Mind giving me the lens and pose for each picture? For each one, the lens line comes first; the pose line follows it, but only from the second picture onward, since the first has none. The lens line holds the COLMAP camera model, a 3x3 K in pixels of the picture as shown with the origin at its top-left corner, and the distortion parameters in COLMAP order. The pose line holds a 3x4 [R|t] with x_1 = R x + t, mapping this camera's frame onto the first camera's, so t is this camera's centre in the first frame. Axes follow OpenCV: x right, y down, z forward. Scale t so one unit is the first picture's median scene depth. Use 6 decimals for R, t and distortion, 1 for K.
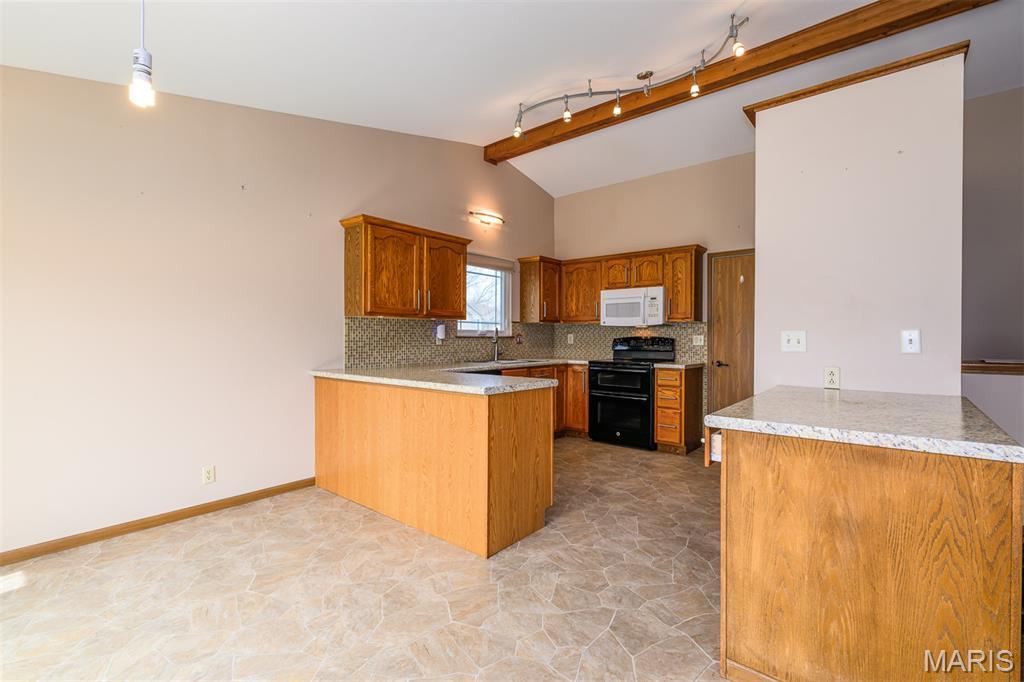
lens RADIAL K [[462.4, 0, 515.0], [0, 462.4, 337.2], [0, 0, 1]] dist [0.002804, -0.001273]
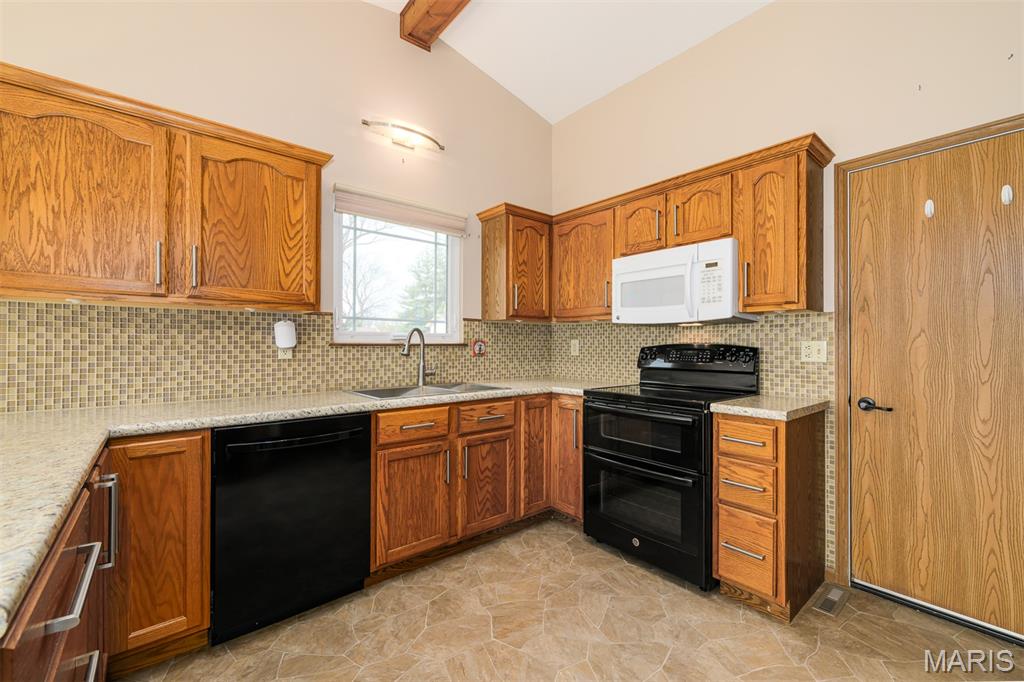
lens RADIAL K [[416.7, 0, 516.7], [0, 416.7, 349.5], [0, 0, 1]] dist [-0.035638, 0.001591]
pose [[0.985374, 0.001212, -0.170402, 0.162003], [0.000753, 0.999934, 0.011466, -0.000089], [0.170405, -0.011426, 0.985308, 0.511647]]
